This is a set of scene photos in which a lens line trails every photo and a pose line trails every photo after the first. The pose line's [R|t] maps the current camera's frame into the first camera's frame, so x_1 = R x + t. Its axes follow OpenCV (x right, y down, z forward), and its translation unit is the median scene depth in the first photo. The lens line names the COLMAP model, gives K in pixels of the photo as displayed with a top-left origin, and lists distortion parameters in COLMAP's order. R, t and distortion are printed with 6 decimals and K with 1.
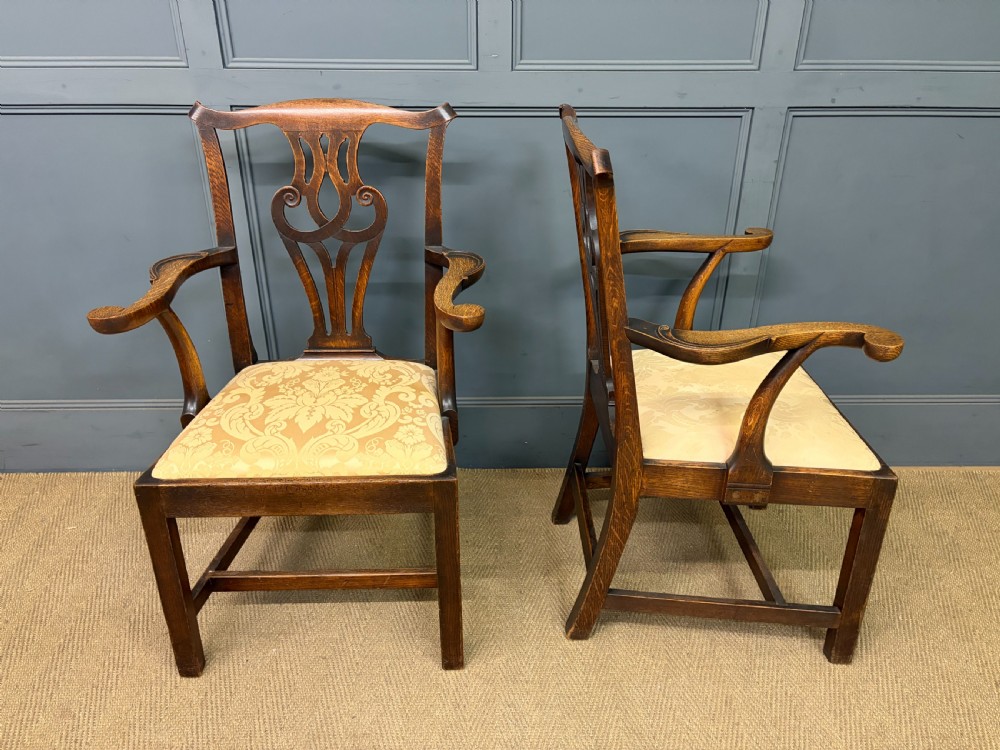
lens RADIAL K [[757.0, 0, 498.8], [0, 757.0, 377.5], [0, 0, 1]] dist [0.052071, -0.064901]
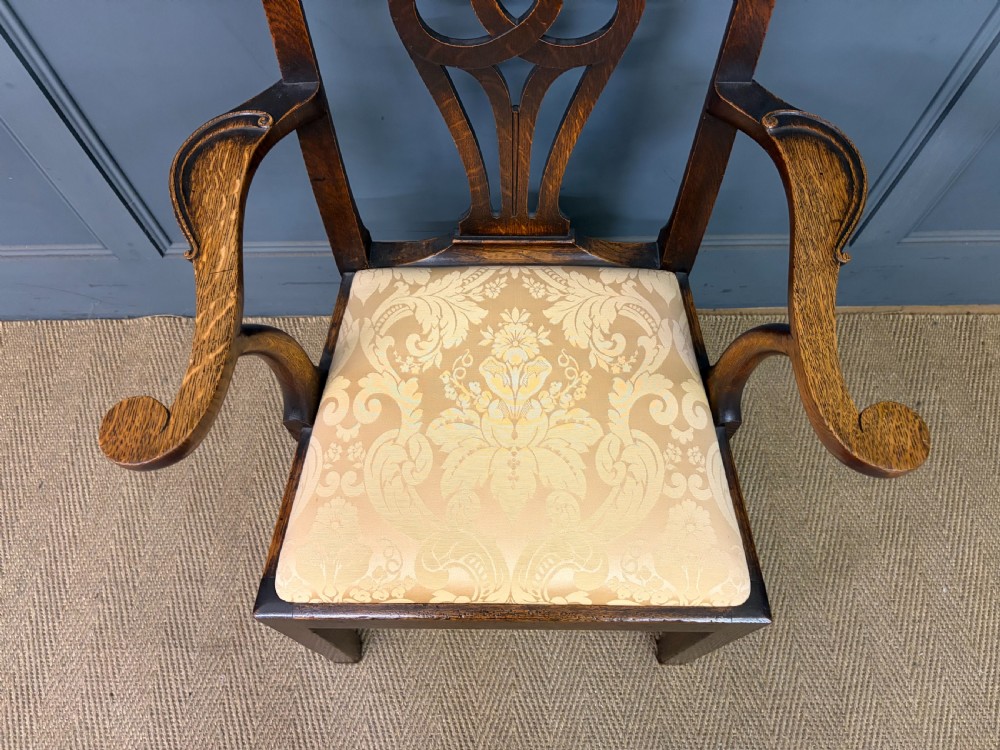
lens RADIAL K [[757.0, 0, 497.4], [0, 757.0, 374.1], [0, 0, 1]] dist [0.052071, -0.064901]
pose [[0.999913, 0.001969, -0.013059, -0.007186], [0.006478, 0.788577, 0.614902, -0.335405], [0.011508, -0.614933, 0.788496, 0.546970]]
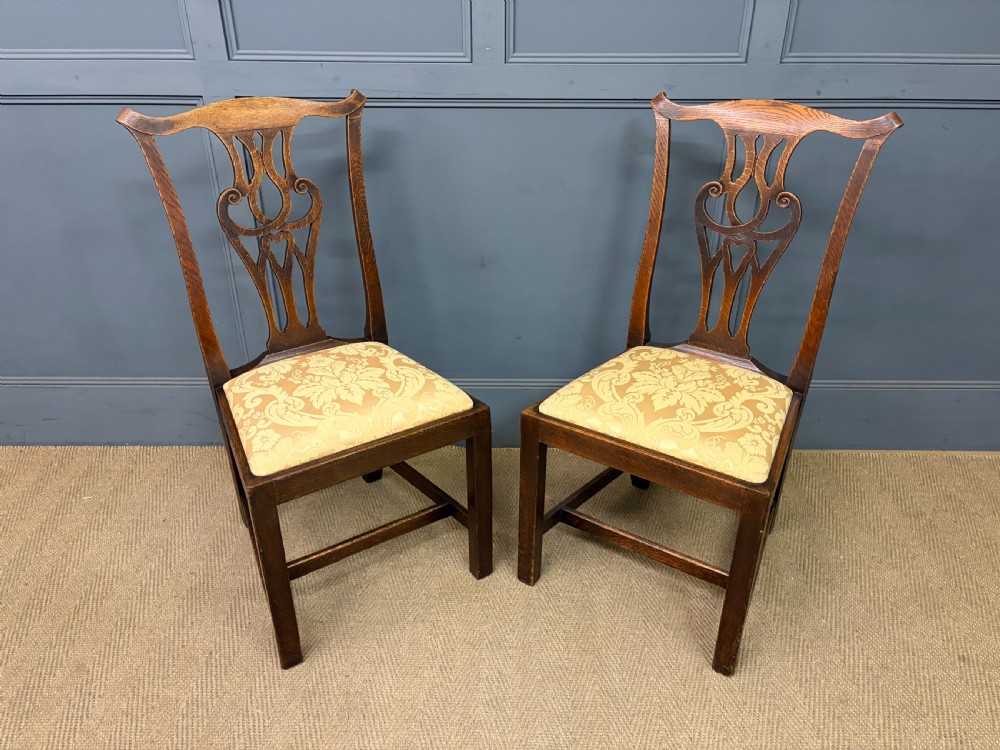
lens RADIAL K [[757.0, 0, 497.4], [0, 757.0, 378.5], [0, 0, 1]] dist [0.052071, -0.064901]
pose [[0.999708, 0.010312, -0.021836, 0.033942], [-0.009706, 0.999570, 0.027672, -0.003745], [0.022112, -0.027452, 0.999379, -0.045446]]
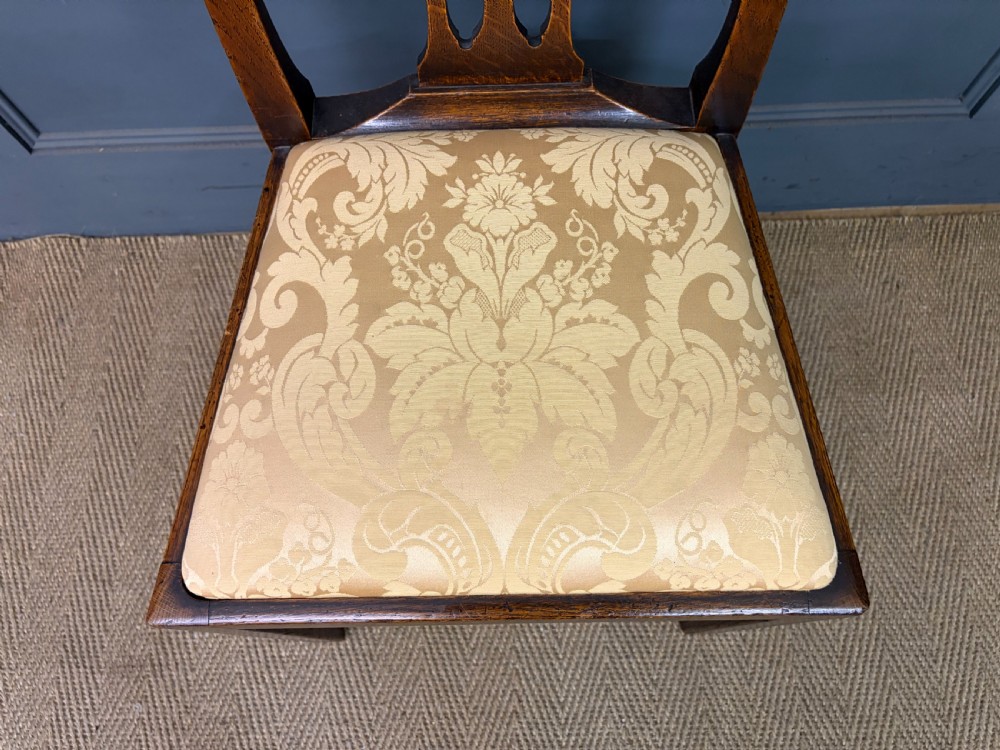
lens RADIAL K [[757.0, 0, 496.7], [0, 757.0, 376.3], [0, 0, 1]] dist [0.052071, -0.064901]
pose [[0.999519, -0.015051, -0.027110, 0.004201], [0.029596, 0.723874, 0.689298, -0.216513], [0.009250, -0.689769, 0.723971, 0.703107]]
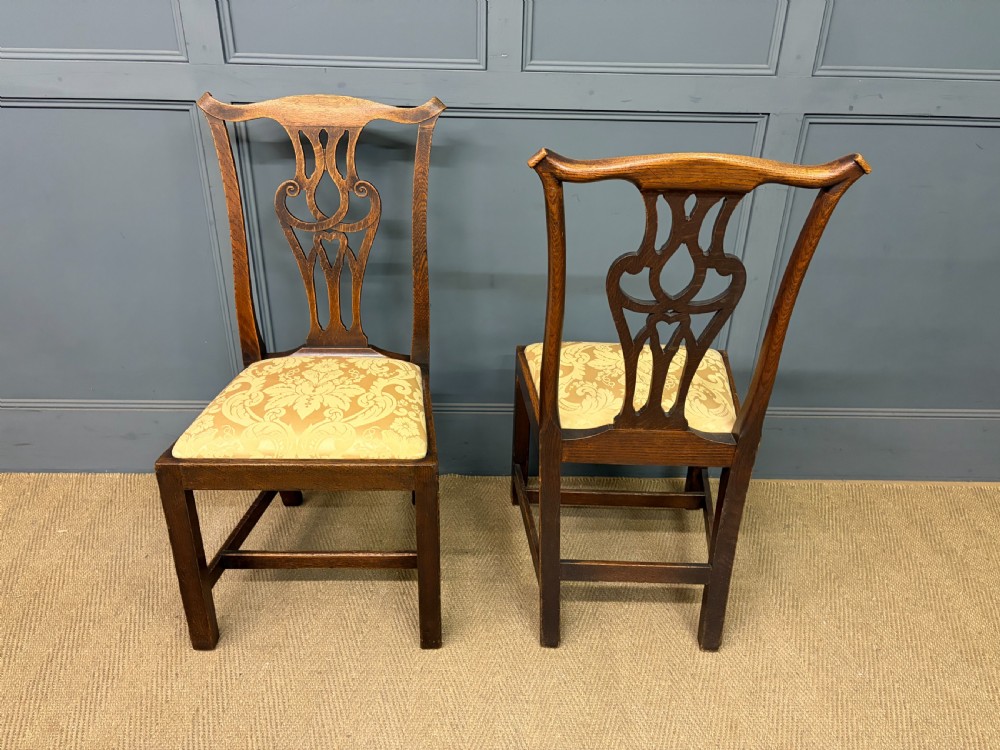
lens RADIAL K [[757.0, 0, 497.2], [0, 757.0, 378.0], [0, 0, 1]] dist [0.052071, -0.064901]
pose [[0.999850, 0.017192, 0.002218, -0.009587], [-0.017213, 0.999805, 0.009723, -0.021163], [-0.002050, -0.009760, 0.999950, 0.025602]]
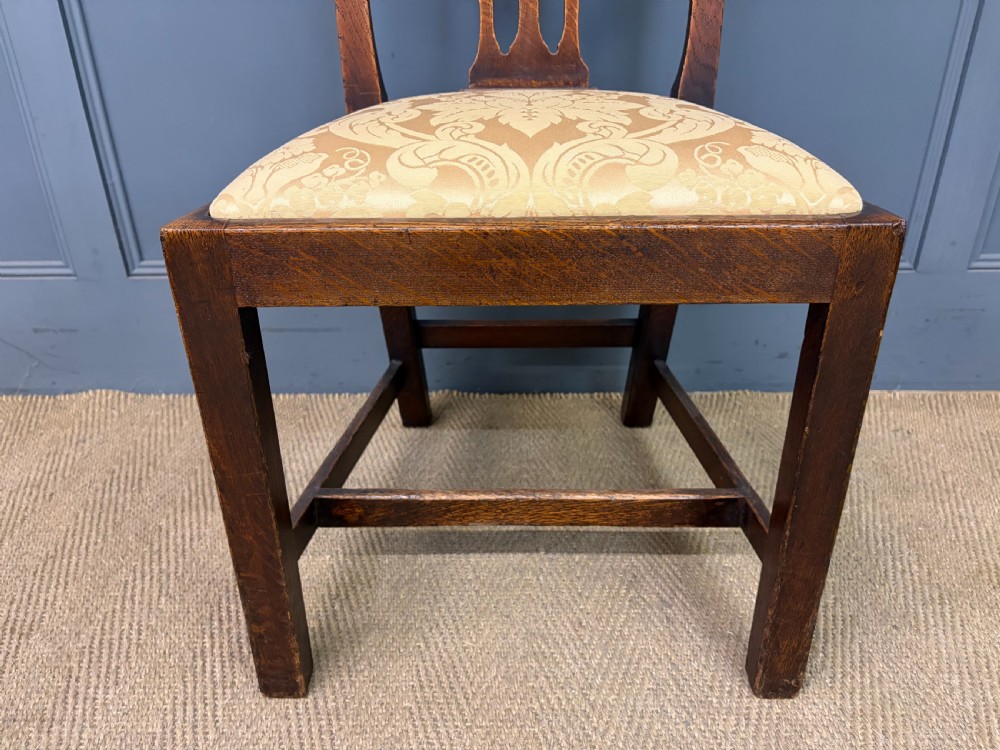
lens RADIAL K [[757.0, 0, 501.1], [0, 757.0, 377.9], [0, 0, 1]] dist [0.052071, -0.064901]
pose [[0.999589, -0.001073, -0.028633, -0.005864], [0.001491, 0.999893, 0.014577, 0.130262], [0.028614, -0.014614, 0.999484, 0.555683]]
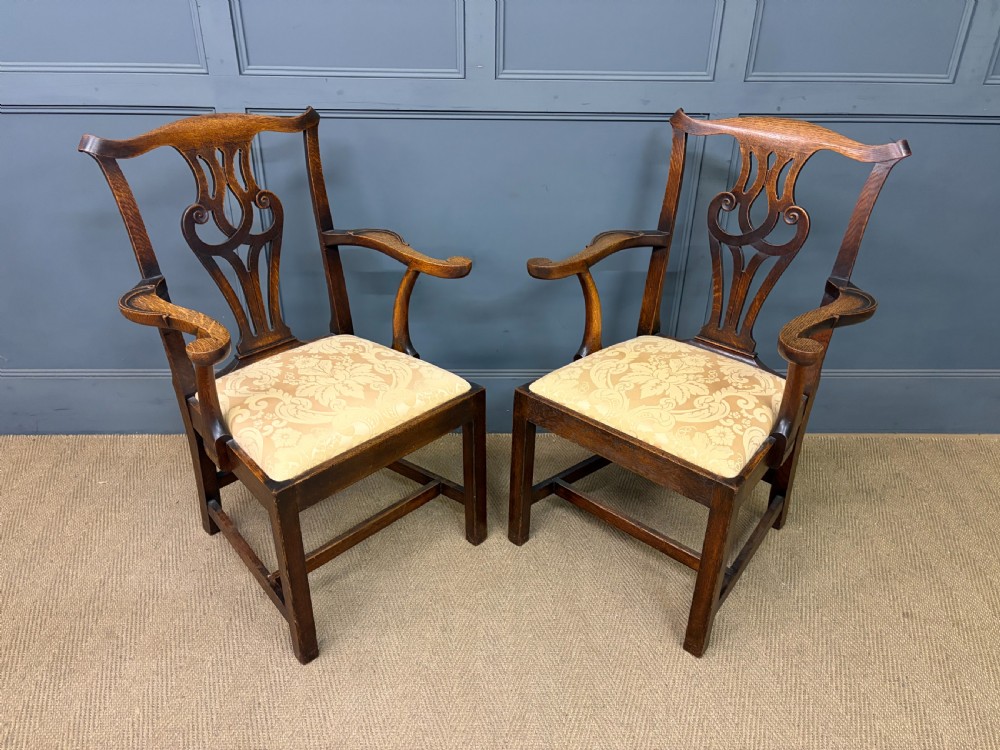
lens RADIAL K [[757.0, 0, 495.8], [0, 757.0, 377.1], [0, 0, 1]] dist [0.052071, -0.064901]
pose [[0.999932, 0.005897, 0.010012, 0.009170], [-0.006208, 0.999492, 0.031272, 0.002971], [-0.009823, -0.031332, 0.999461, -0.143843]]
